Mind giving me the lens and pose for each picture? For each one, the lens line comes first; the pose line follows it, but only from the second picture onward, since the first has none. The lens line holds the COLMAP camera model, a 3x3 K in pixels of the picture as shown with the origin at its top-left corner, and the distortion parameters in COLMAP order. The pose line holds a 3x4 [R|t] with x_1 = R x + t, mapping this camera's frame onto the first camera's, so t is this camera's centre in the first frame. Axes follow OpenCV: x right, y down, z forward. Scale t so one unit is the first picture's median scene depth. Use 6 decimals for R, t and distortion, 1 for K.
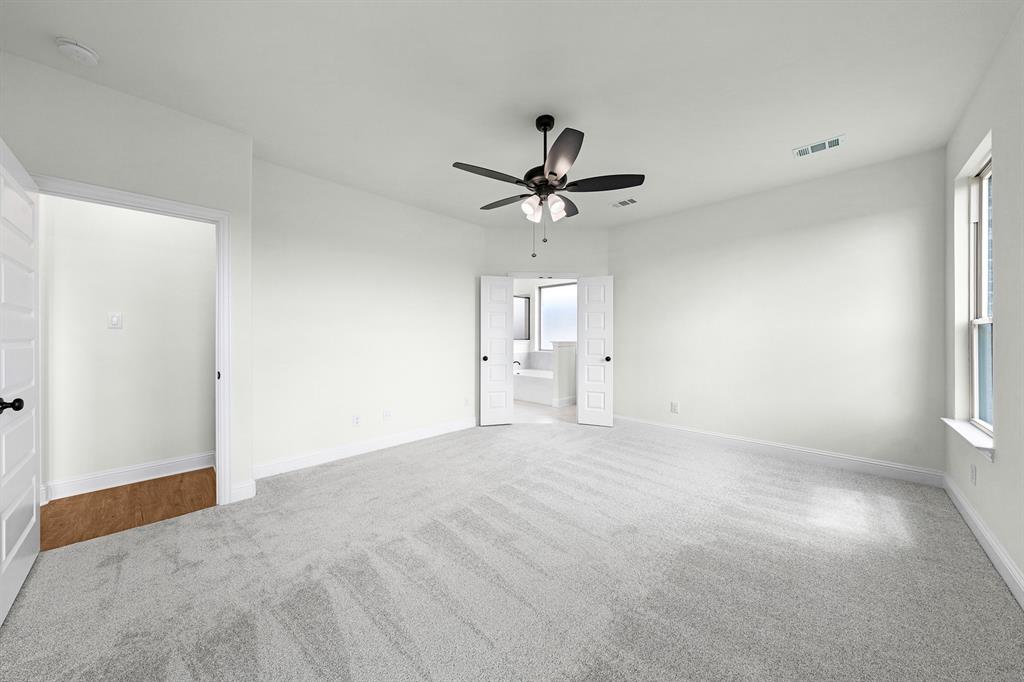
lens RADIAL K [[341.4, 0, 508.0], [0, 341.4, 338.2], [0, 0, 1]] dist [-0.001293, 0.000612]
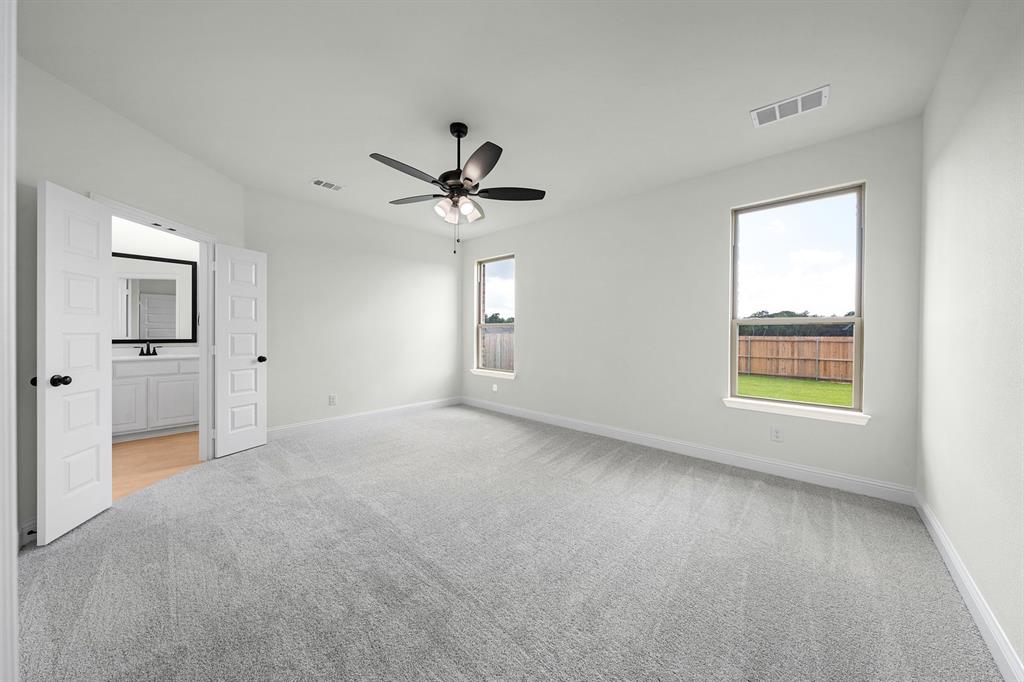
lens RADIAL K [[341.4, 0, 508.0], [0, 341.4, 334.4], [0, 0, 1]] dist [-0.001293, 0.000612]
pose [[-0.021928, -0.005020, 0.999747, -0.501348], [0.004248, 0.999978, 0.005114, 0.002150], [-0.999751, 0.004359, -0.021906, 0.449920]]
